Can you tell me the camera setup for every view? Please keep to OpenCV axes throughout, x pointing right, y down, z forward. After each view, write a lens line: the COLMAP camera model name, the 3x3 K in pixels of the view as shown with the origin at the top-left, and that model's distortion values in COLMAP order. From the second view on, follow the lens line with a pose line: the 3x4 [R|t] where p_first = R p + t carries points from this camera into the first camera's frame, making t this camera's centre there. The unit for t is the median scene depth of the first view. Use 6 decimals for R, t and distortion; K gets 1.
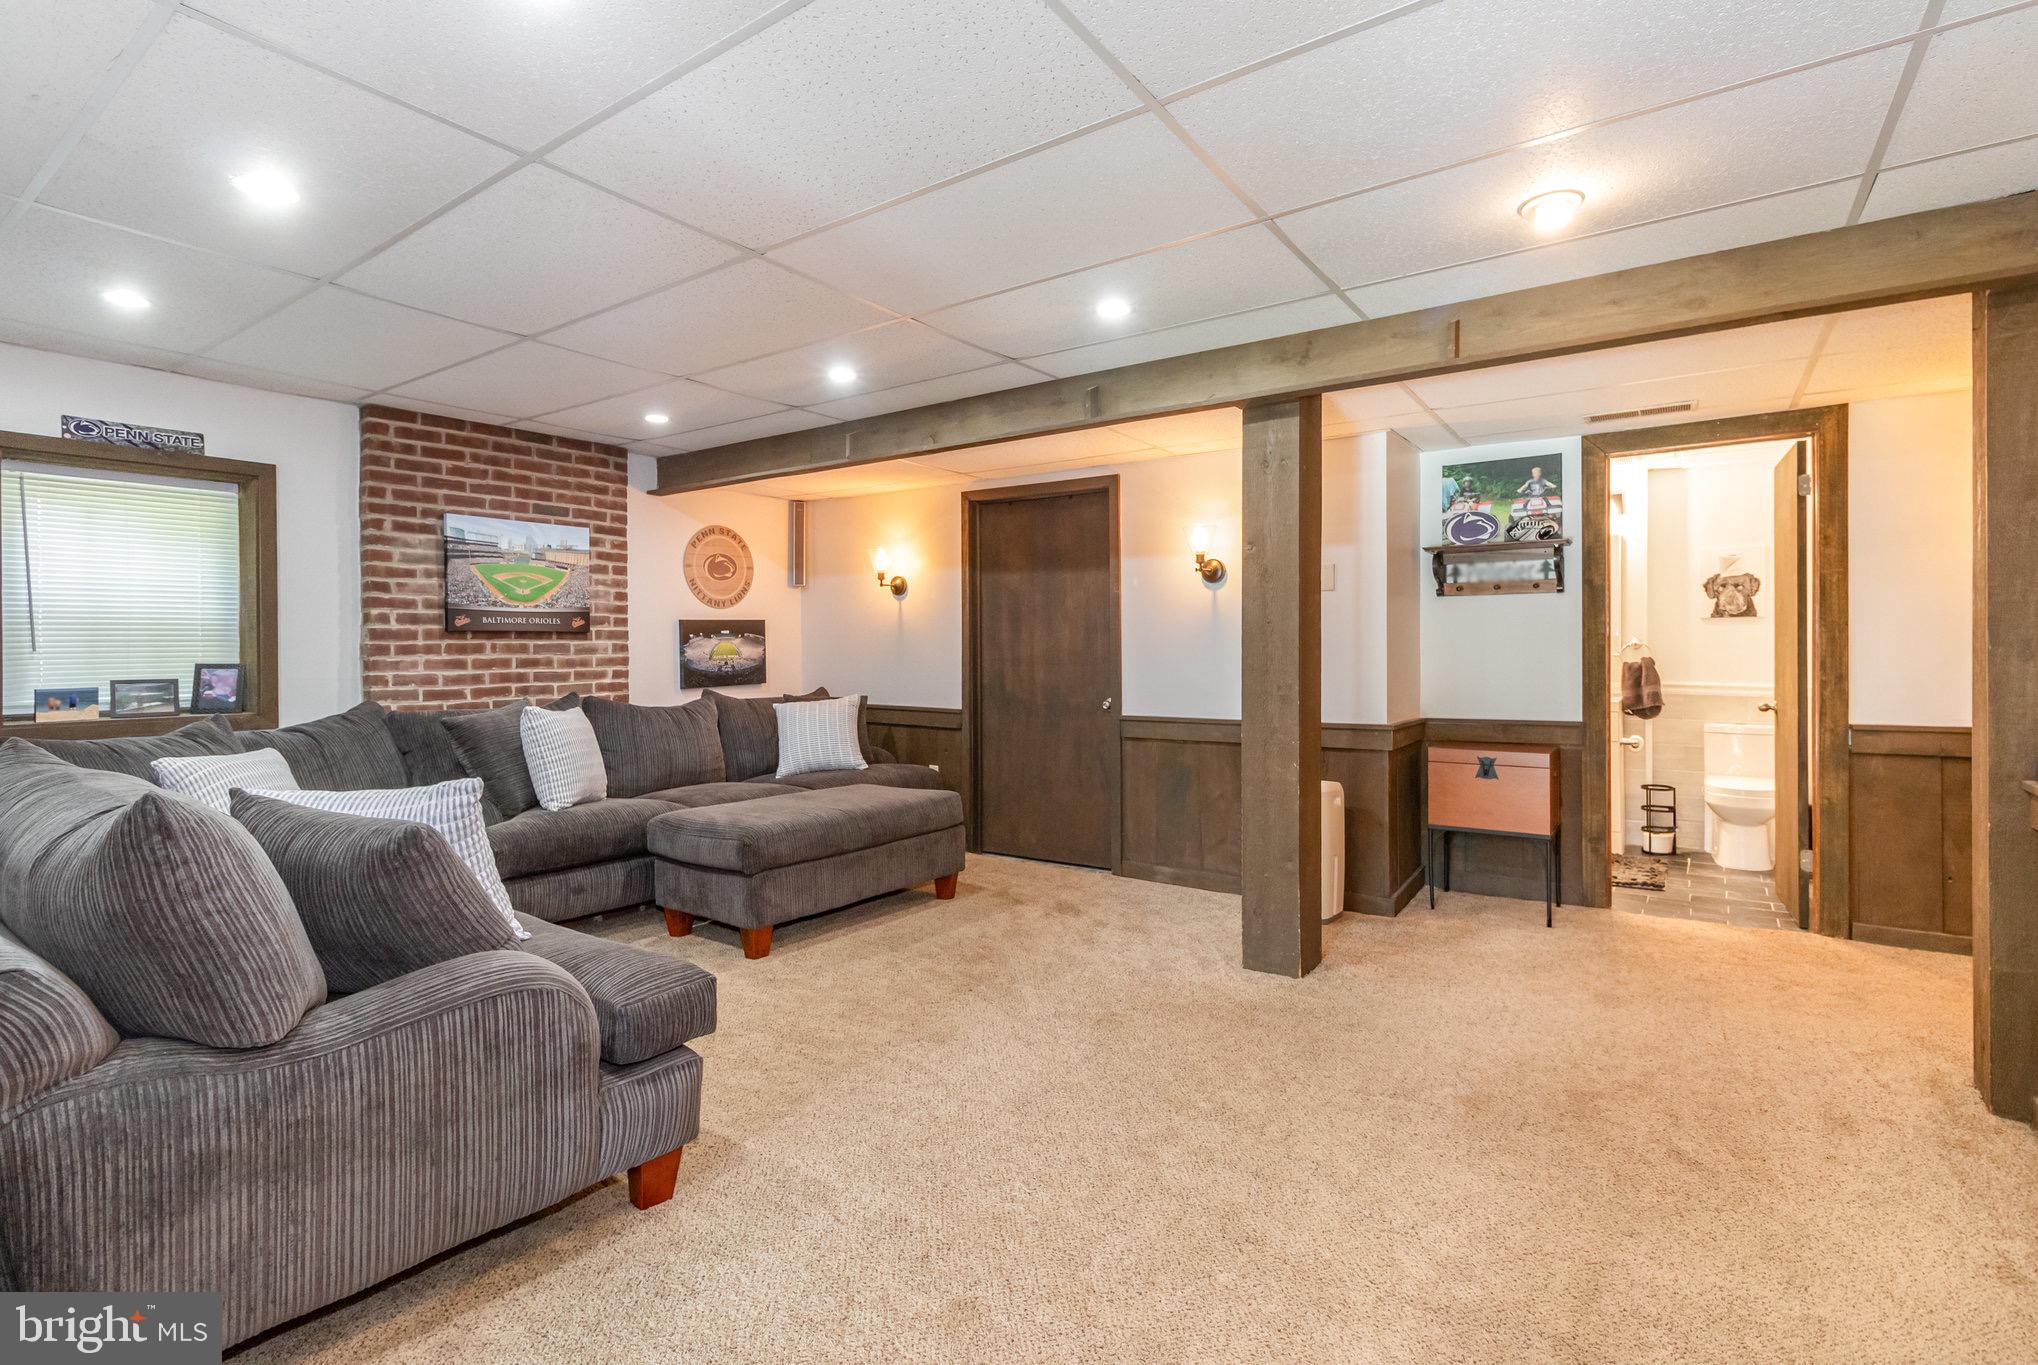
lens RADIAL K [[947.2, 0, 1013.3], [0, 947.2, 646.4], [0, 0, 1]] dist [0.000050, 0.000115]
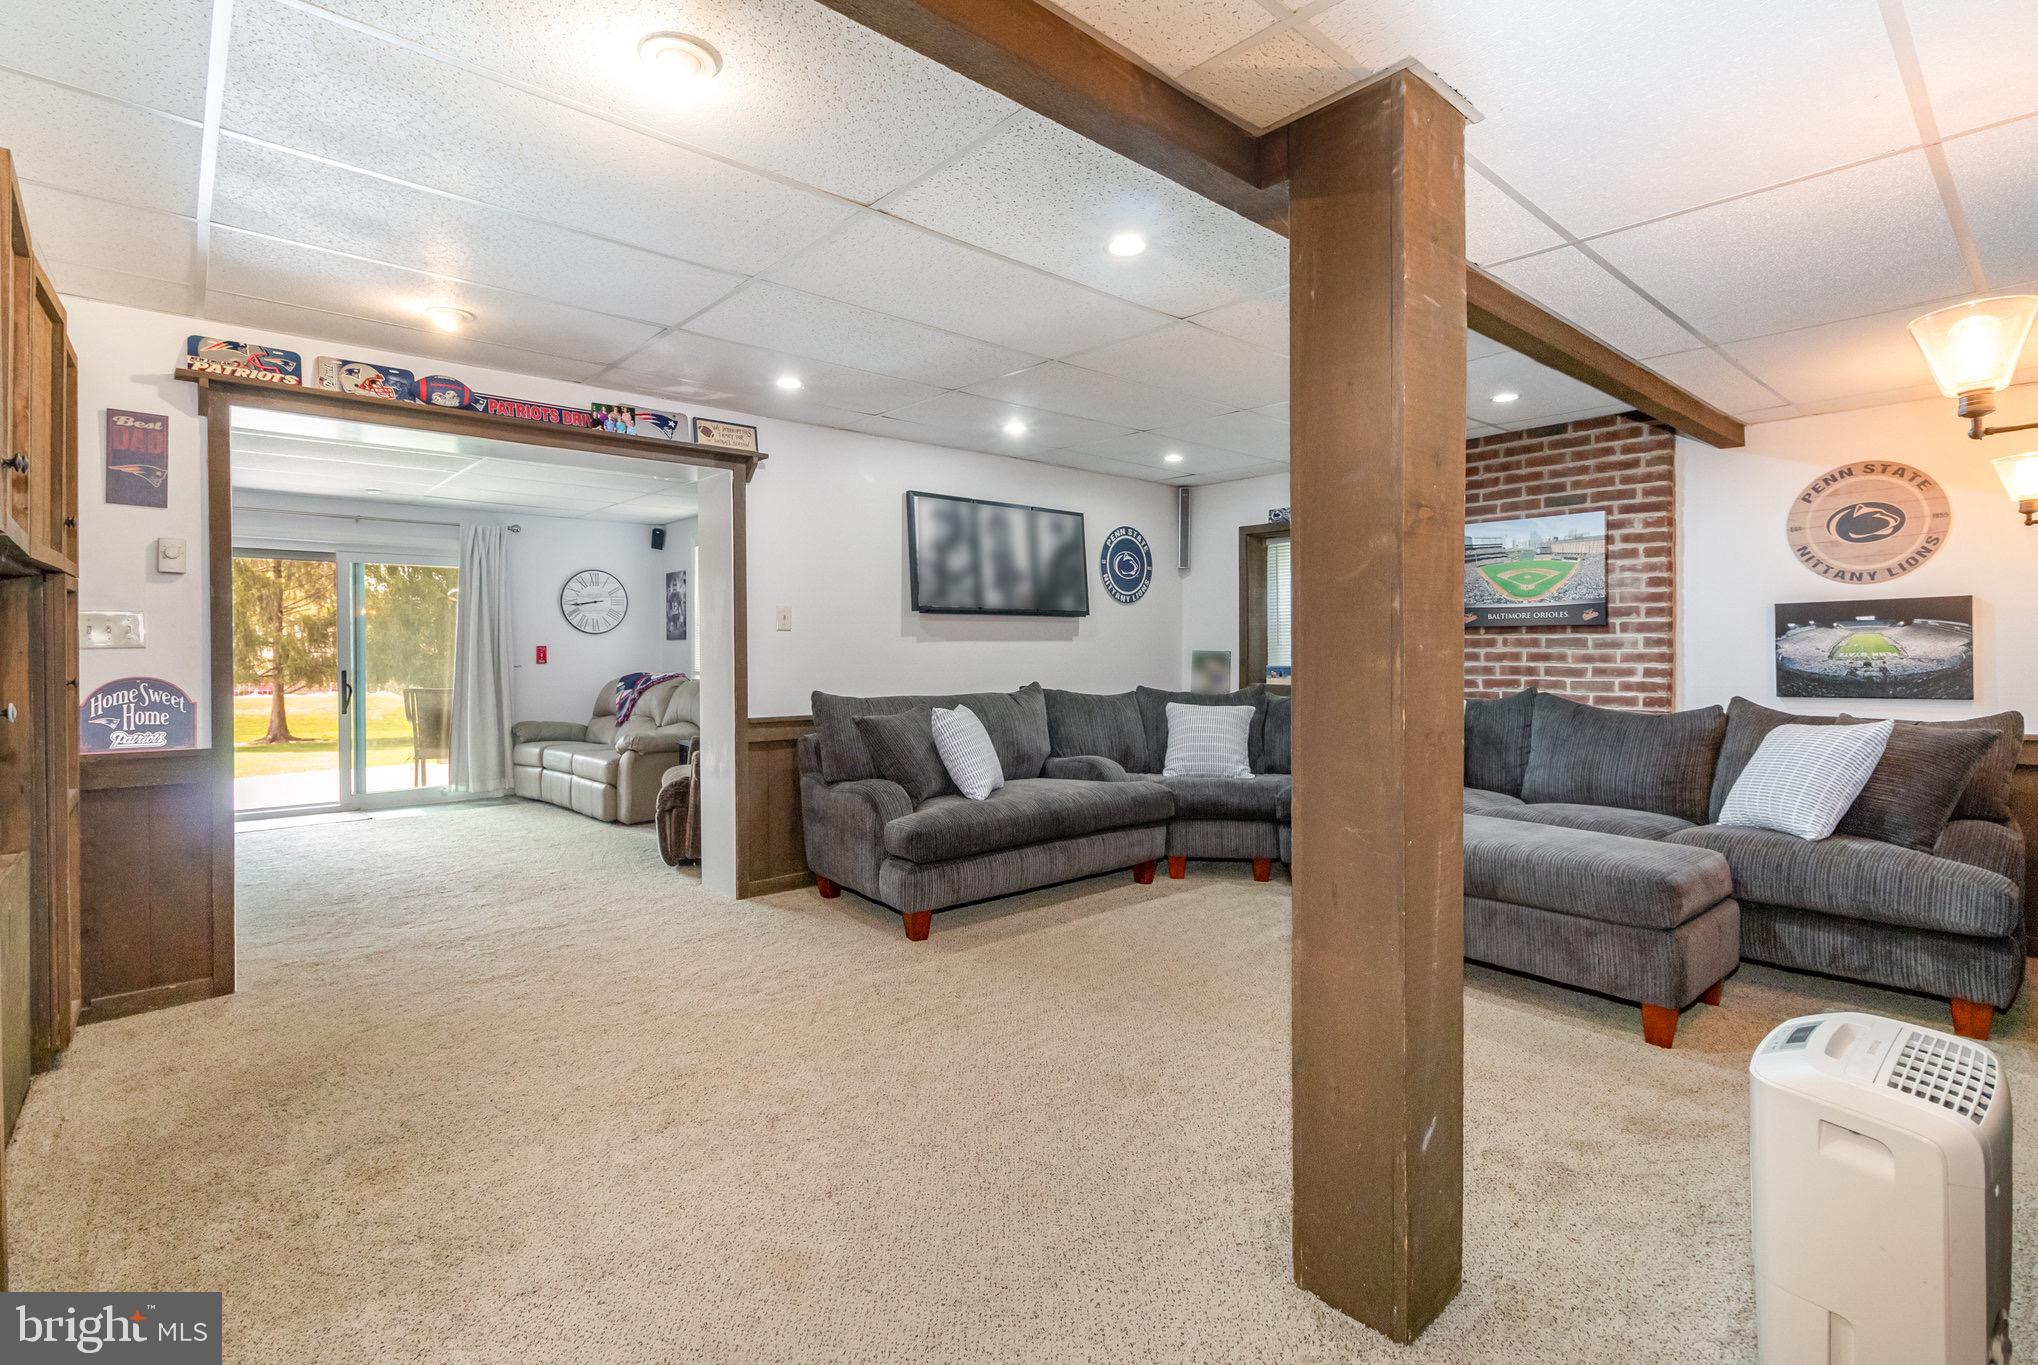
lens RADIAL K [[947.2, 0, 1013.3], [0, 947.2, 646.4], [0, 0, 1]] dist [0.000050, 0.000115]
pose [[-0.227297, 0.005022, -0.973812, 0.577551], [0.003927, 0.999983, 0.004240, -0.000262], [0.973817, -0.002860, -0.227313, 0.657872]]
